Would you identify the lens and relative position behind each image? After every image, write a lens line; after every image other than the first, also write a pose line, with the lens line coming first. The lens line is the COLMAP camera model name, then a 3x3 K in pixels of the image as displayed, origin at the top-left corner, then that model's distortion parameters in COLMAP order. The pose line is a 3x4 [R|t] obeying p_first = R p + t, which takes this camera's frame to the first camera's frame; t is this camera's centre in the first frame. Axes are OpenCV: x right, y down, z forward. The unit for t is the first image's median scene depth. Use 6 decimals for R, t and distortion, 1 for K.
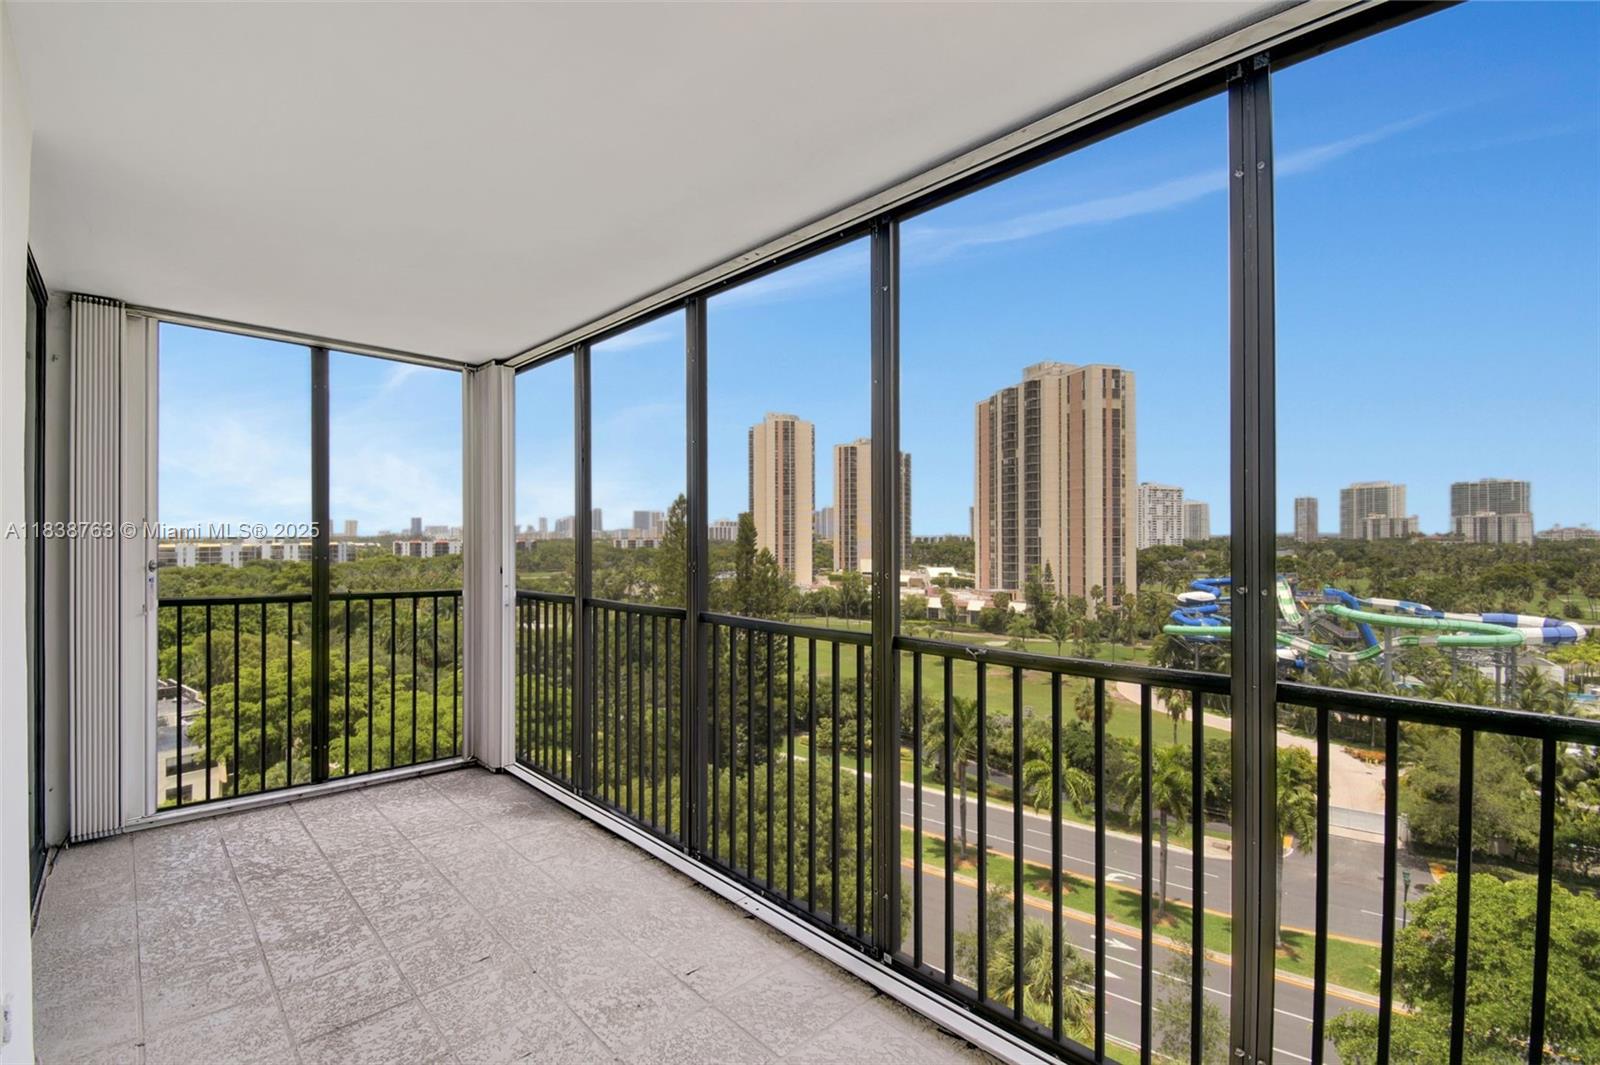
lens RADIAL K [[714.4, 0, 796.4], [0, 714.4, 536.3], [0, 0, 1]] dist [0.020727, -0.027903]
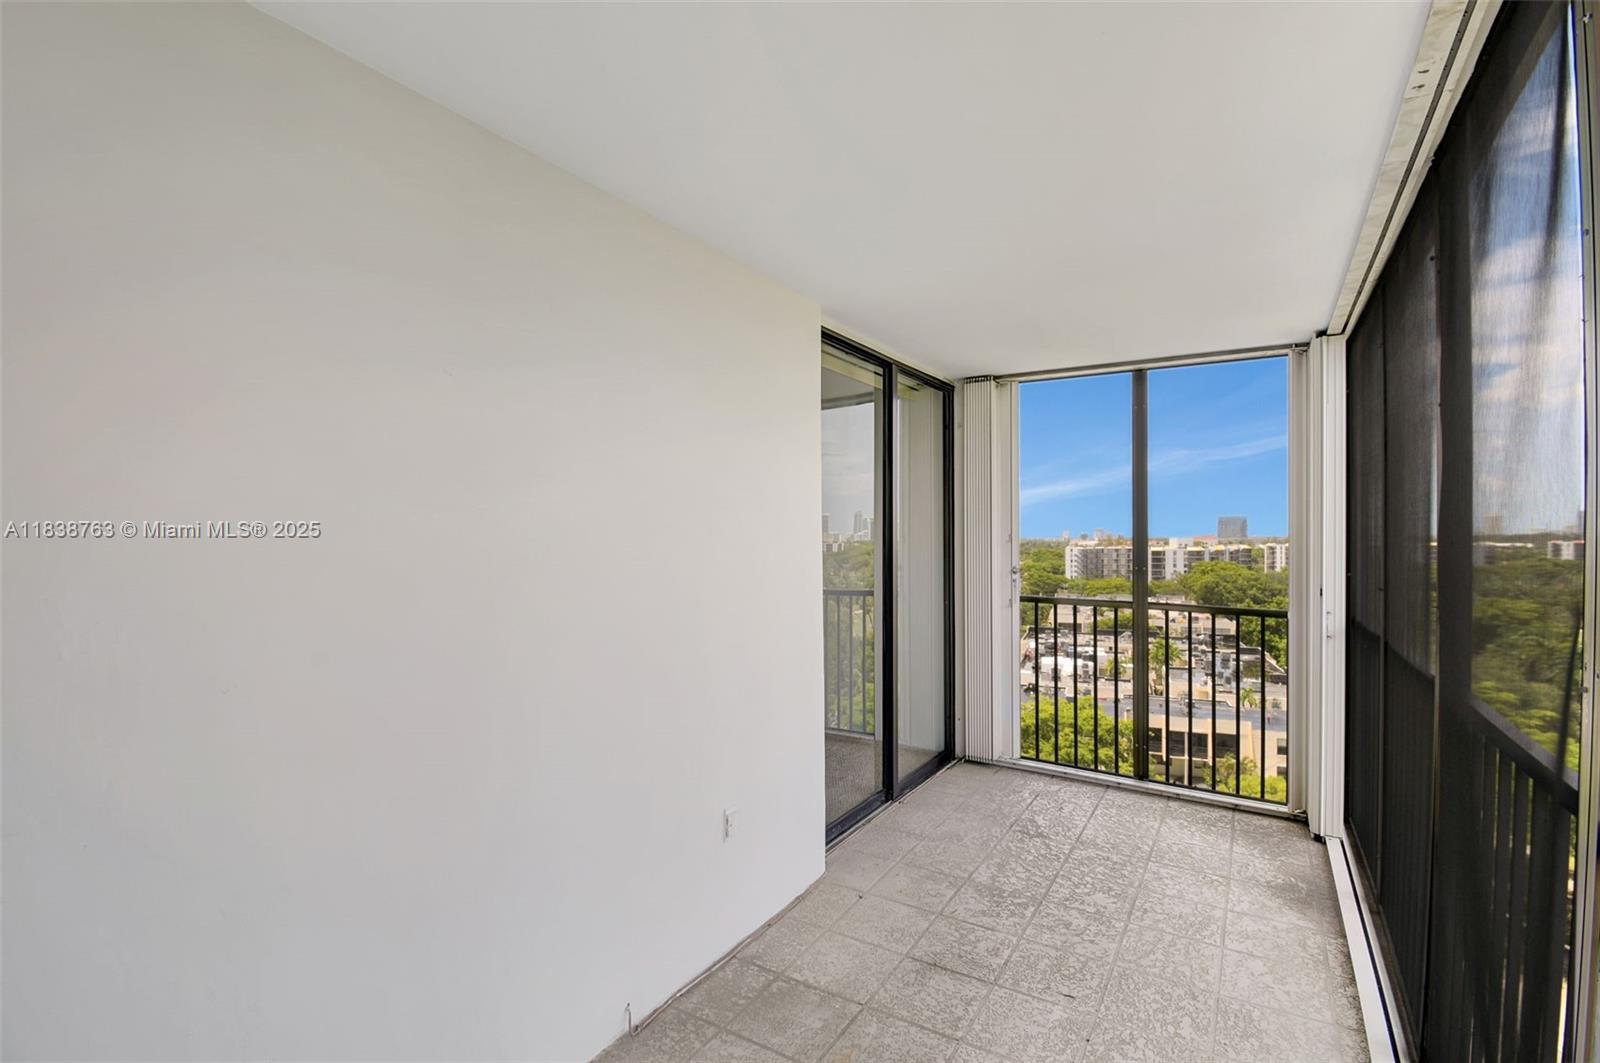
lens RADIAL K [[716.2, 0, 798.9], [0, 716.2, 535.4], [0, 0, 1]] dist [0.020853, -0.027344]
pose [[0.238406, -0.003024, -0.971161, 0.279867], [0.003396, 0.999992, -0.002280, -0.018984], [0.971160, -0.002755, 0.238414, 0.281850]]
